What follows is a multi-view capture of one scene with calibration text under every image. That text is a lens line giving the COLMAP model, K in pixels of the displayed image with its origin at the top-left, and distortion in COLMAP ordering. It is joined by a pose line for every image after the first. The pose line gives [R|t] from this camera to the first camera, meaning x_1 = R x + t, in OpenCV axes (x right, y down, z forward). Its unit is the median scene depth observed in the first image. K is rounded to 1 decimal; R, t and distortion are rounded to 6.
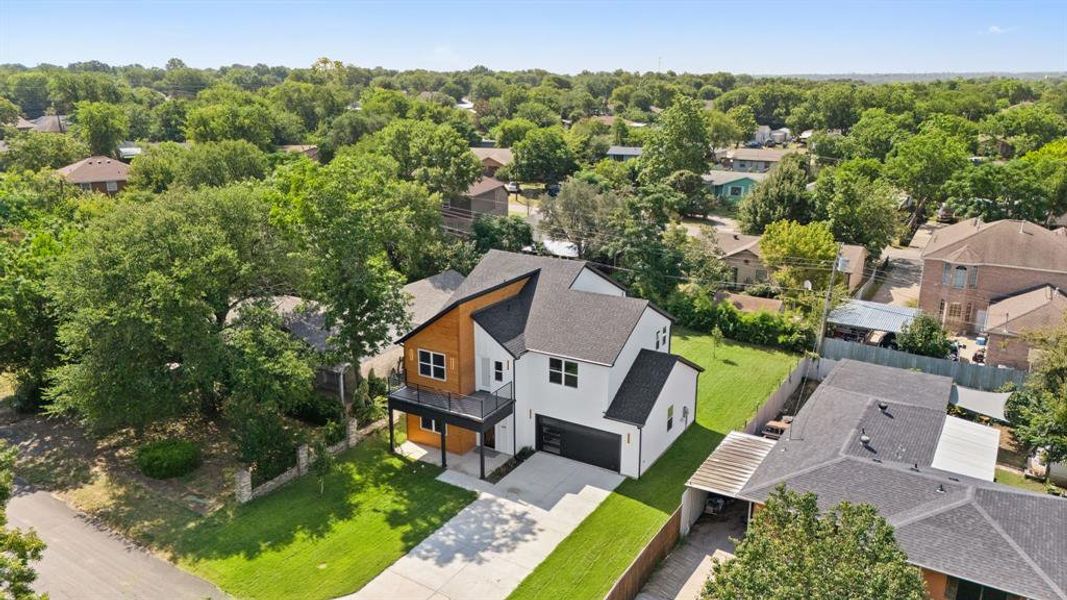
lens RADIAL K [[791.9, 0, 526.2], [0, 791.9, 301.2], [0, 0, 1]] dist [0.090658, 0.000165]
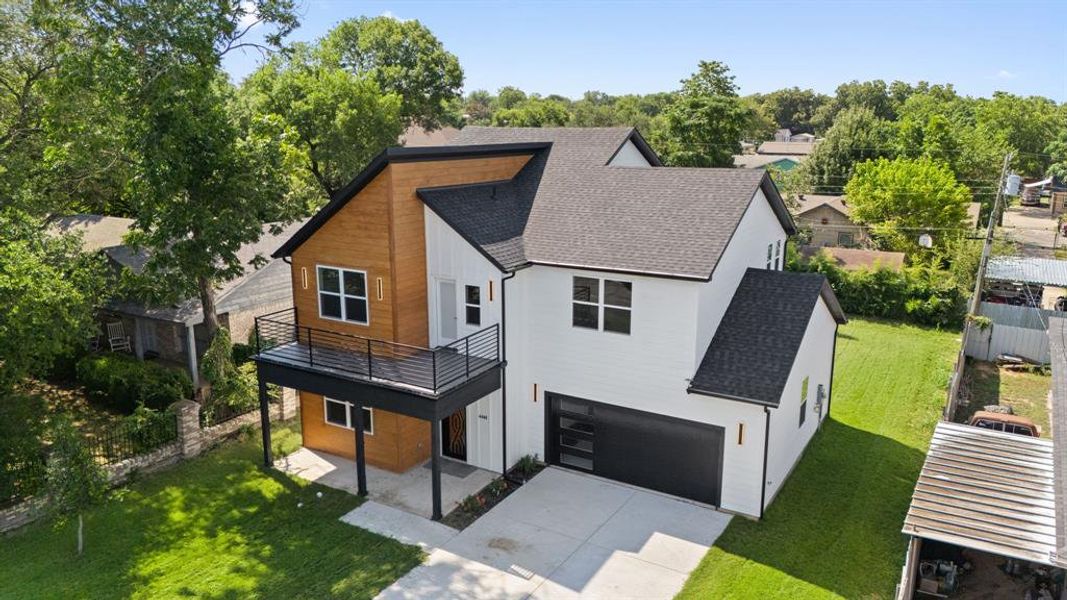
lens RADIAL K [[796.0, 0, 528.4], [0, 796.0, 303.8], [0, 0, 1]] dist [0.066261, -0.079779]
pose [[0.999981, 0.000215, 0.006170, -0.002310], [0.000068, 0.998949, -0.045826, 0.110670], [-0.006173, 0.045826, 0.998930, 0.490421]]
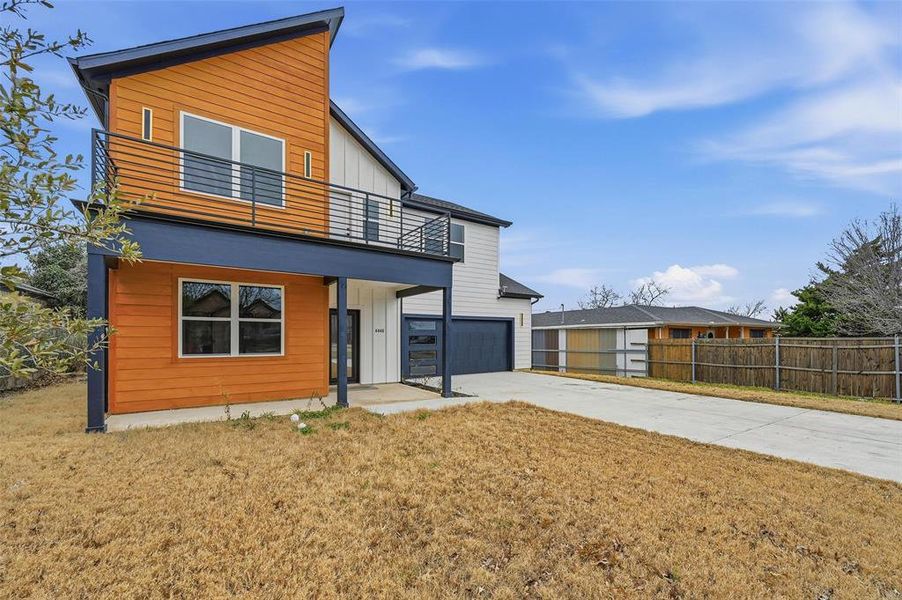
lens RADIAL K [[366.1, 0, 461.3], [0, 366.1, 338.2], [0, 0, 1]] dist [-0.000691, -0.000109]
pose [[0.409737, 0.004530, 0.912192, -0.236055], [0.252992, 0.960195, -0.118408, 0.210213], [-0.876419, 0.279294, 0.392281, 0.869260]]
